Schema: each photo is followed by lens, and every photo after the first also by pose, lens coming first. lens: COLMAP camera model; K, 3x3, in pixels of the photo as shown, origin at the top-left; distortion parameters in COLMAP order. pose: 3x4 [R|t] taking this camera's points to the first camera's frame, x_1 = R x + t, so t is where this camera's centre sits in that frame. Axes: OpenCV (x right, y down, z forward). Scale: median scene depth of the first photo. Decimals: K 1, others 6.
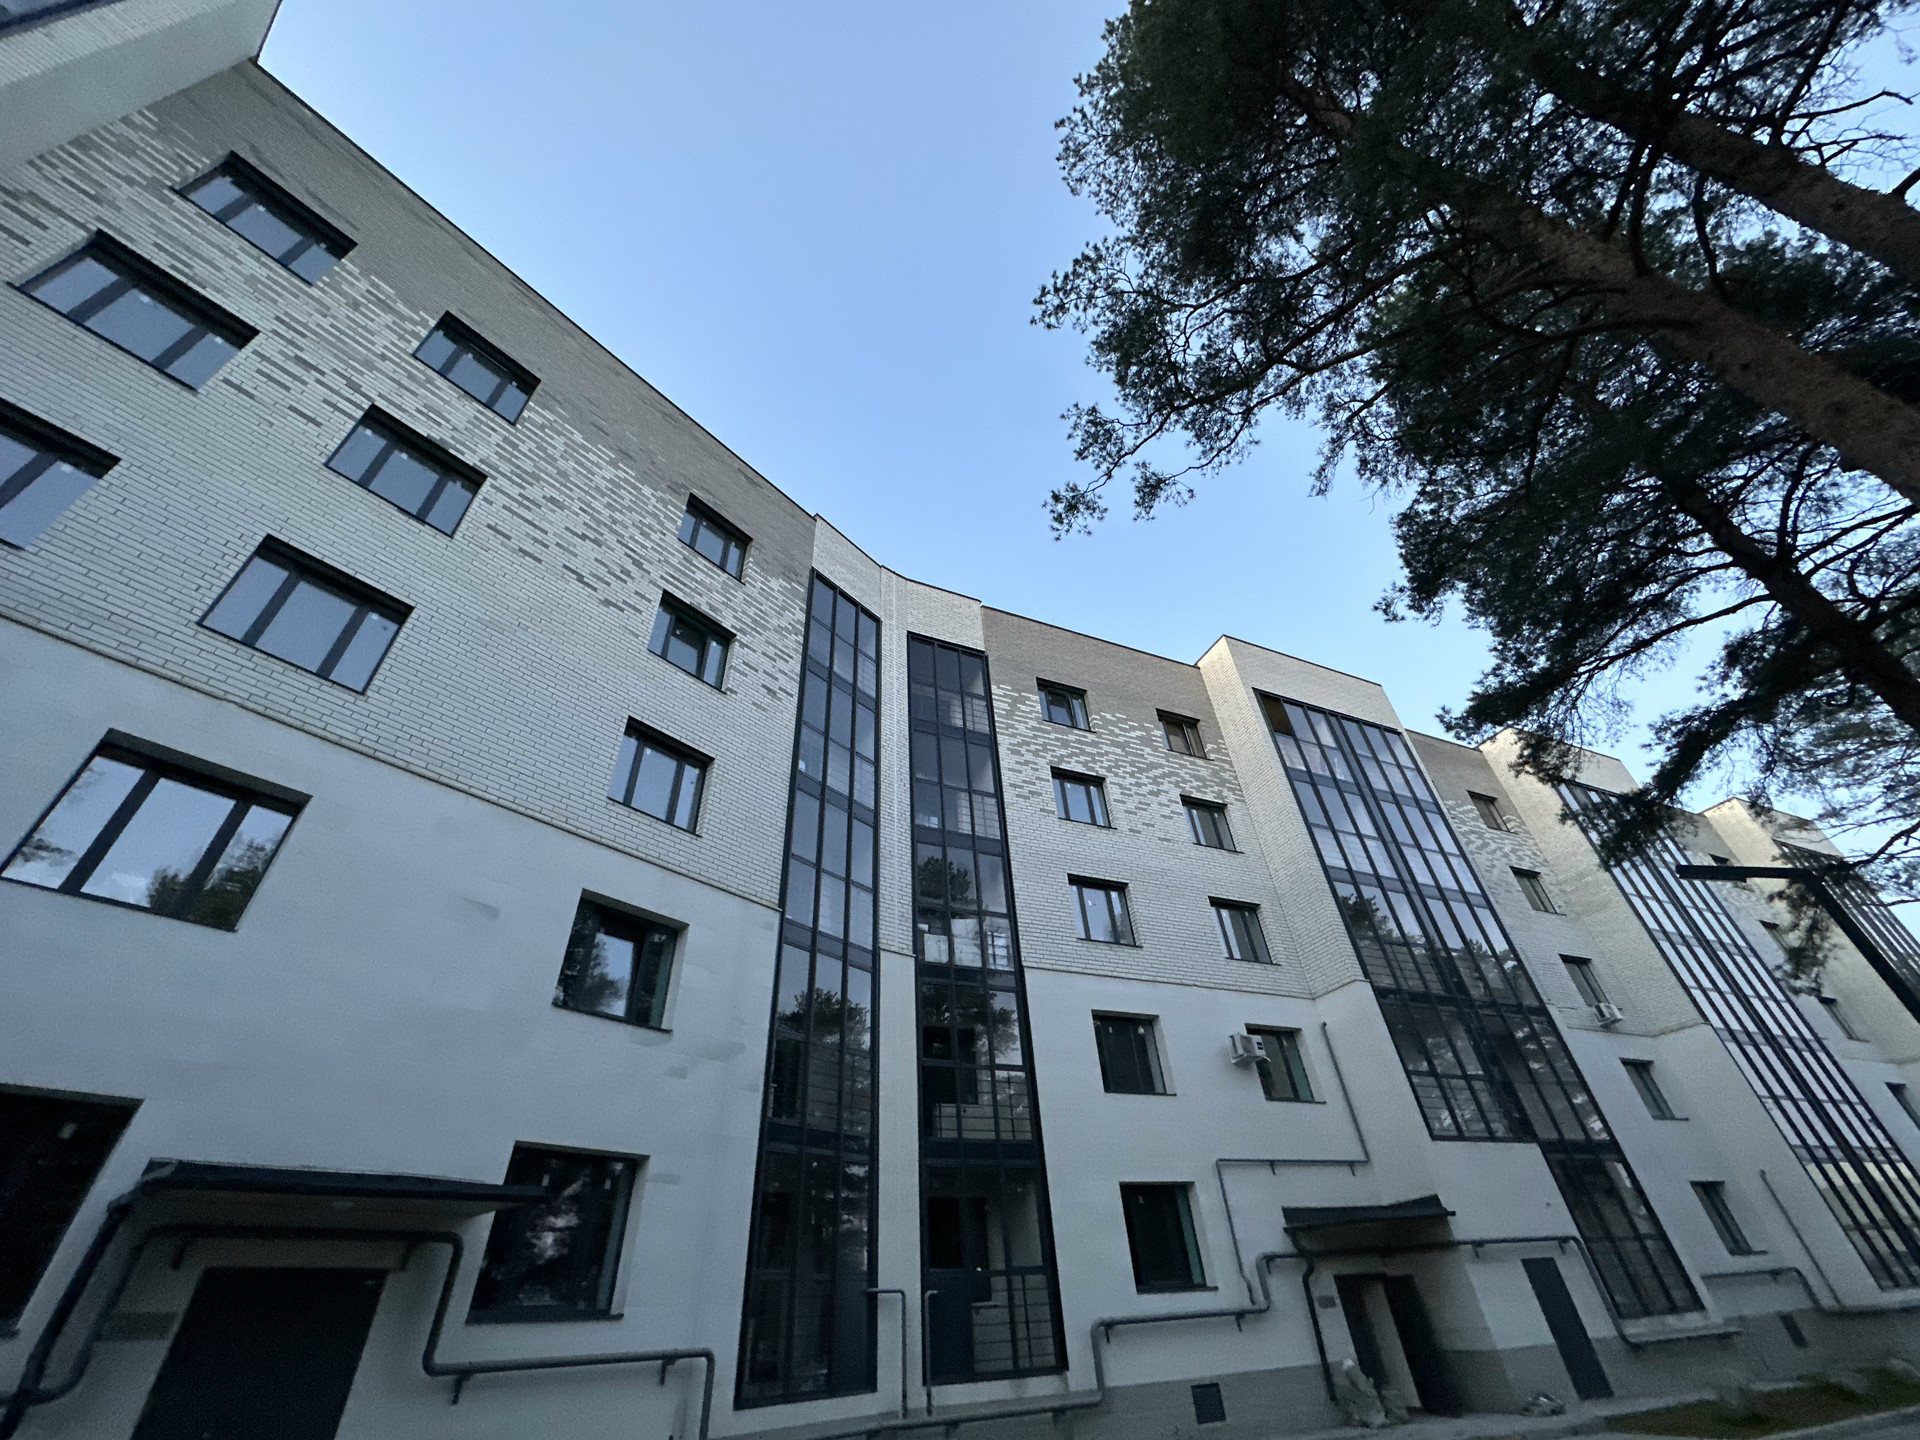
lens RADIAL K [[766.2, 0, 956.5], [0, 766.2, 724.1], [0, 0, 1]] dist [0.000009, -0.000224]
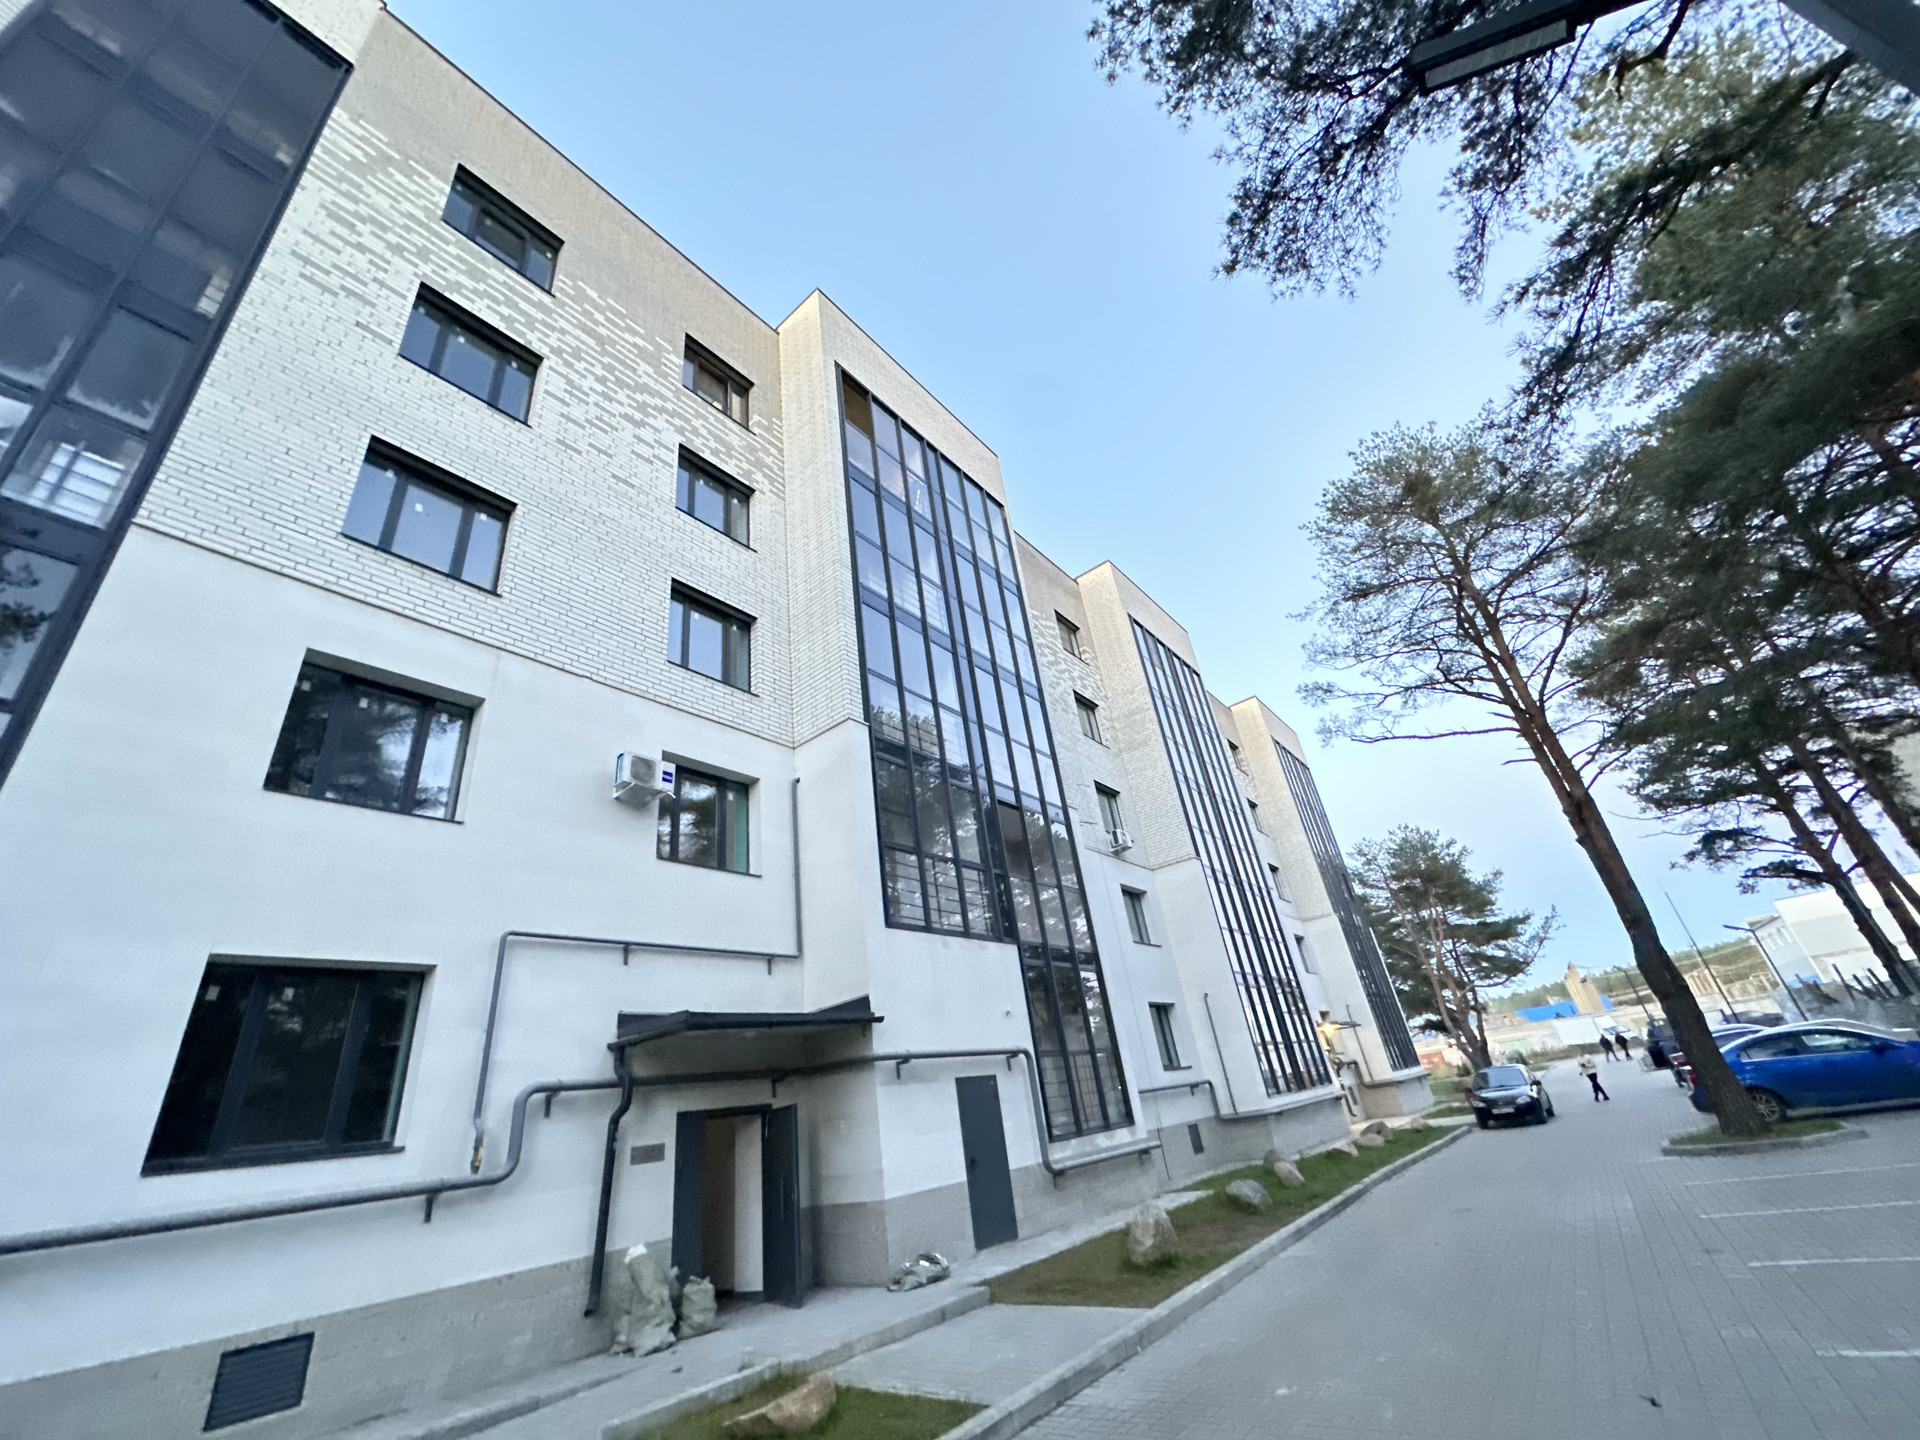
lens RADIAL K [[766.2, 0, 956.5], [0, 766.2, 724.1], [0, 0, 1]] dist [0.000009, -0.000224]
pose [[0.887128, 0.160768, 0.432618, 0.388995], [-0.220140, 0.971263, 0.090483, 0.321667], [-0.405639, -0.175506, 0.897025, 0.425838]]
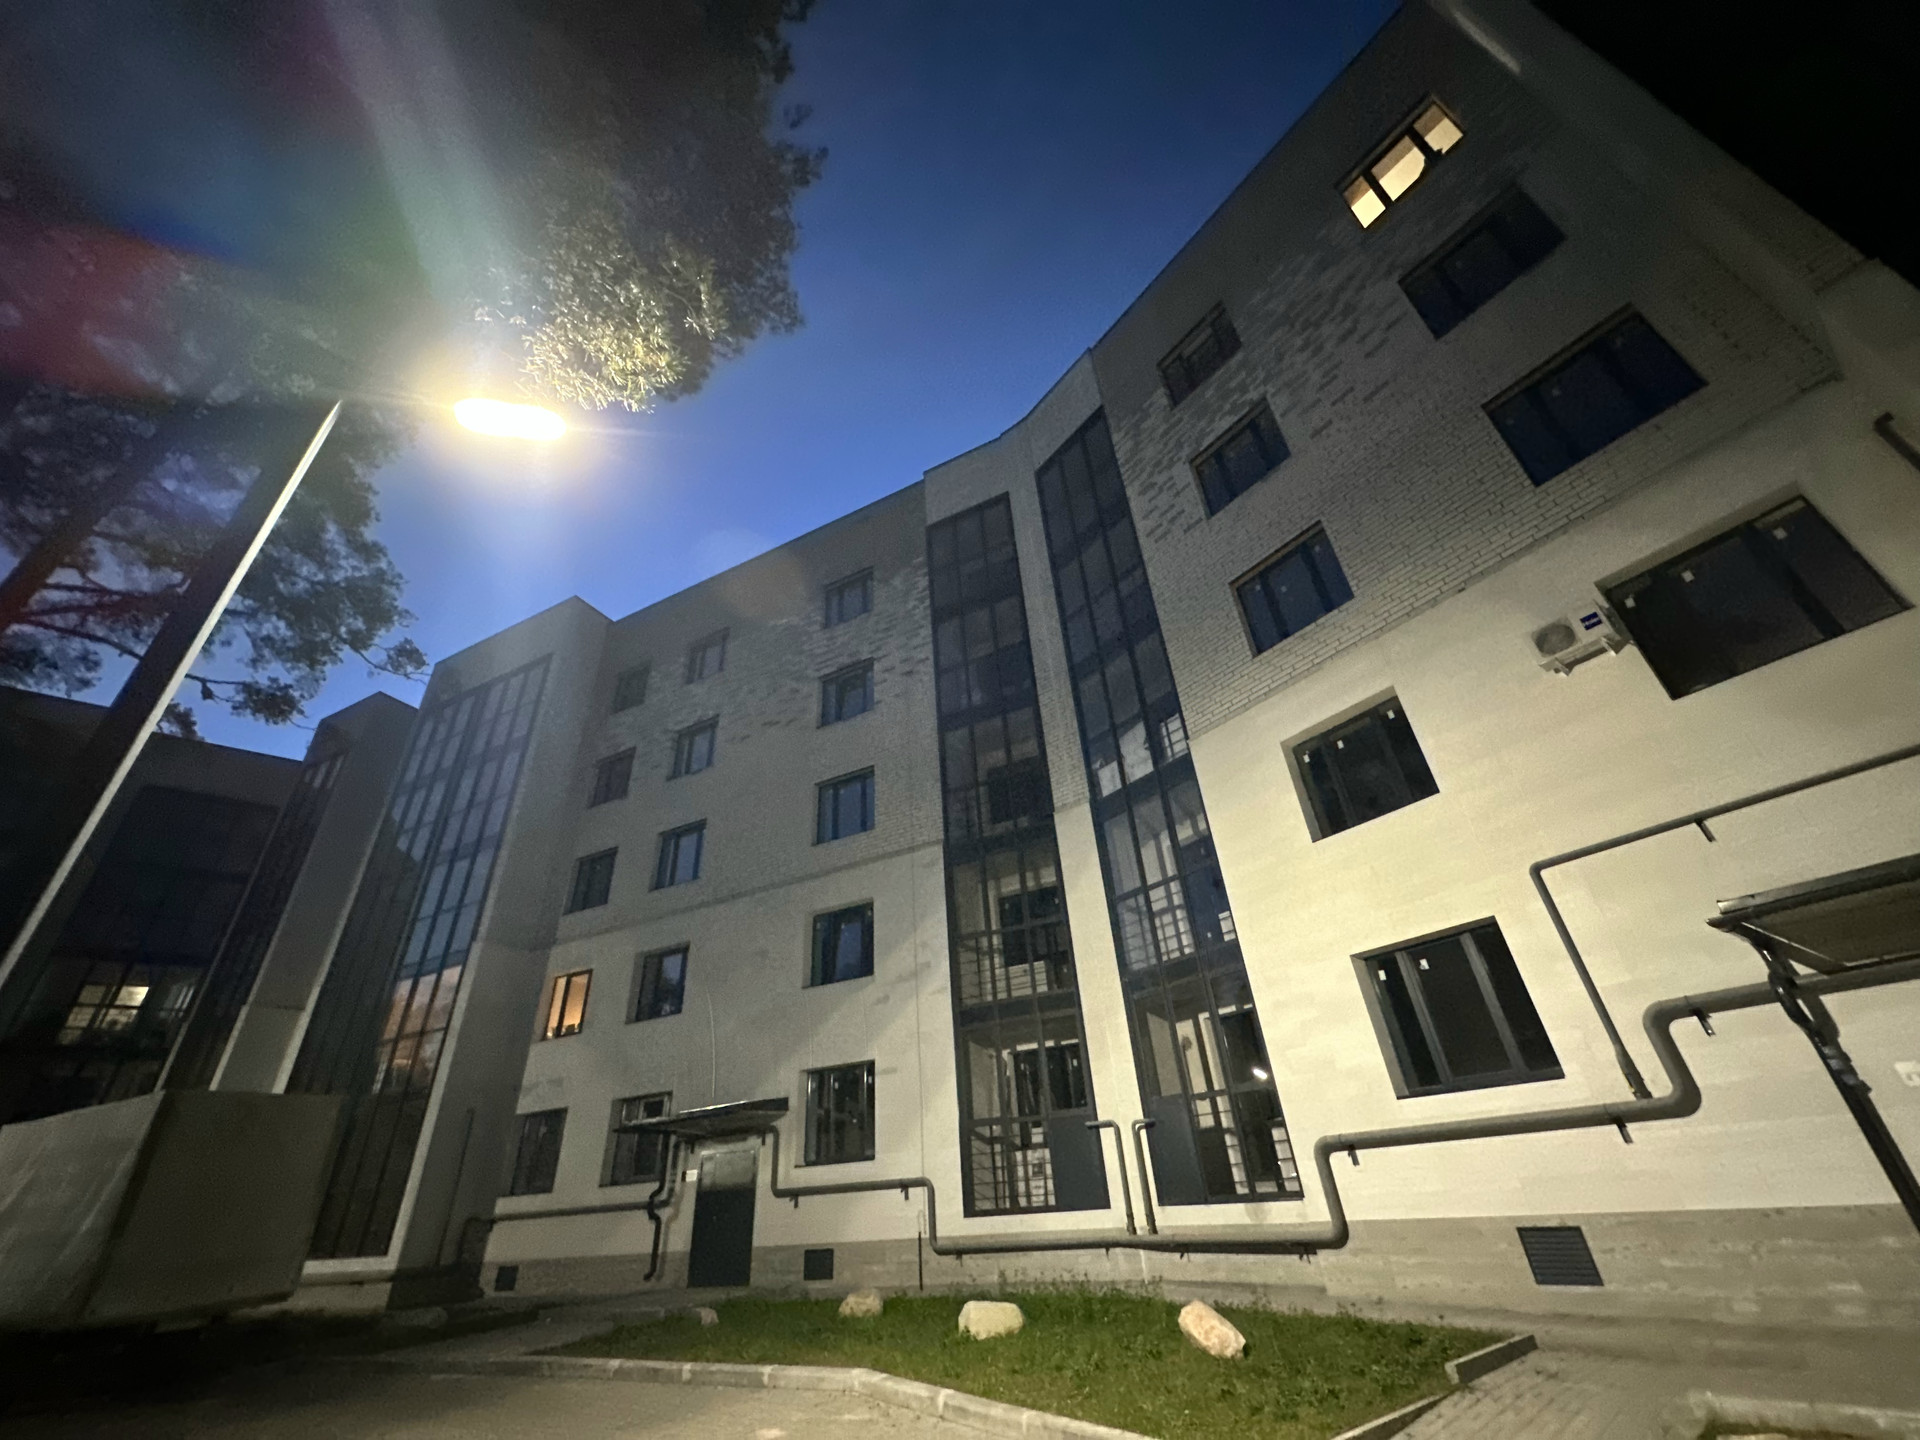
lens RADIAL K [[766.2, 0, 956.5], [0, 766.2, 724.1], [0, 0, 1]] dist [0.000009, -0.000224]
pose [[0.219622, -0.479659, -0.849525, 0.818866], [0.645906, 0.724093, -0.241856, 0.384443], [0.731144, -0.495596, 0.468841, 0.521507]]
